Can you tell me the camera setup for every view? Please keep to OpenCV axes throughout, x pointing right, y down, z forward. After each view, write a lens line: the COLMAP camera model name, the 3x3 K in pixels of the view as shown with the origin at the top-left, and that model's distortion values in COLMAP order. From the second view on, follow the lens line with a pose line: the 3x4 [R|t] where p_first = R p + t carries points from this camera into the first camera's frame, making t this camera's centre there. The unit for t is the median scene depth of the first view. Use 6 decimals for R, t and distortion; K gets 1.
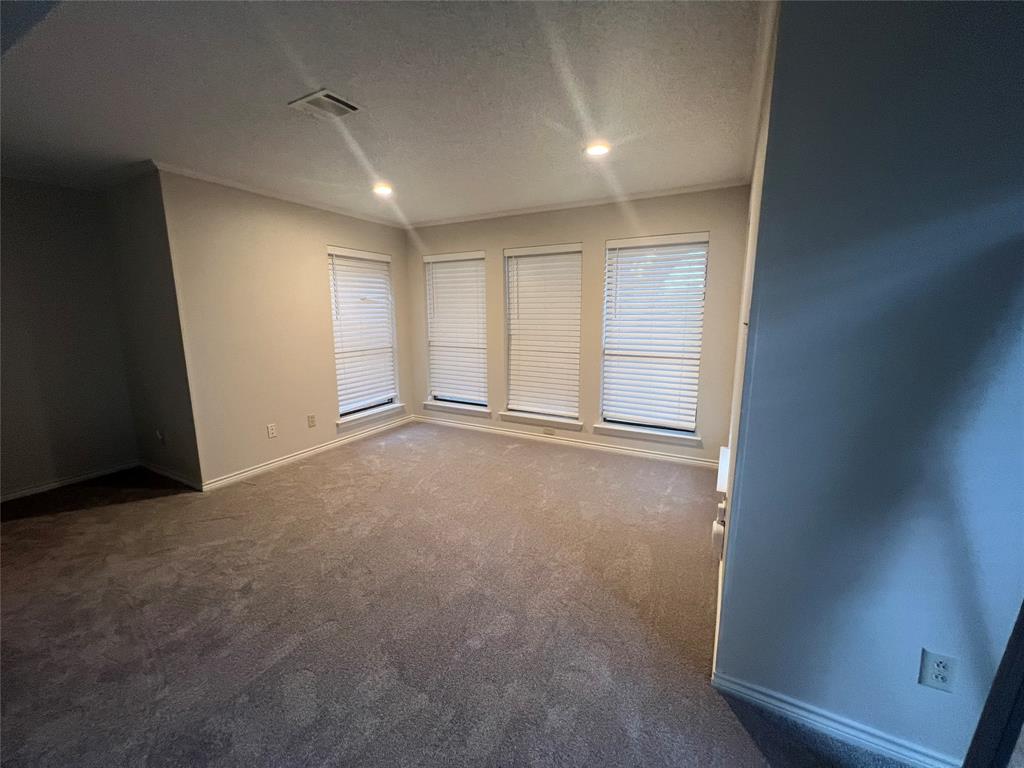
lens RADIAL K [[406.6, 0, 512.0], [0, 406.6, 384.0], [0, 0, 1]] dist [0.000276, 0.000002]
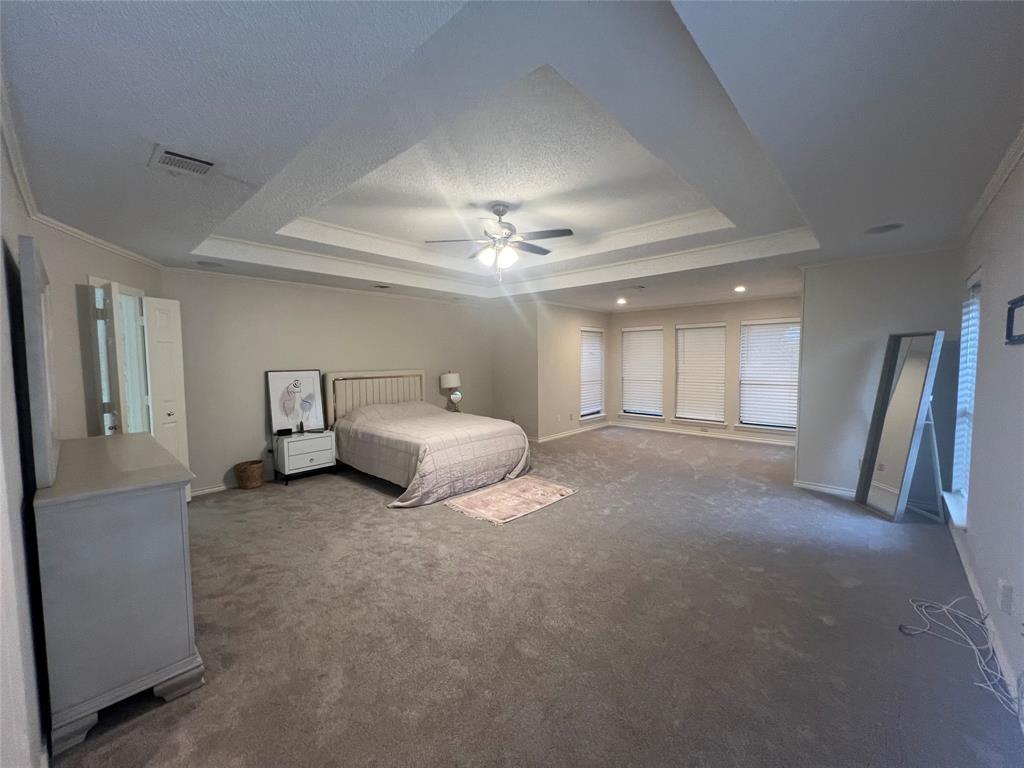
lens RADIAL K [[409.2, 0, 512.0], [0, 409.2, 384.0], [0, 0, 1]] dist [-0.000177, -0.000008]
pose [[0.968960, 0.009512, -0.247034, -0.255717], [-0.036378, 0.993868, -0.104419, 0.130682], [0.244526, 0.110164, 0.963364, -0.825581]]
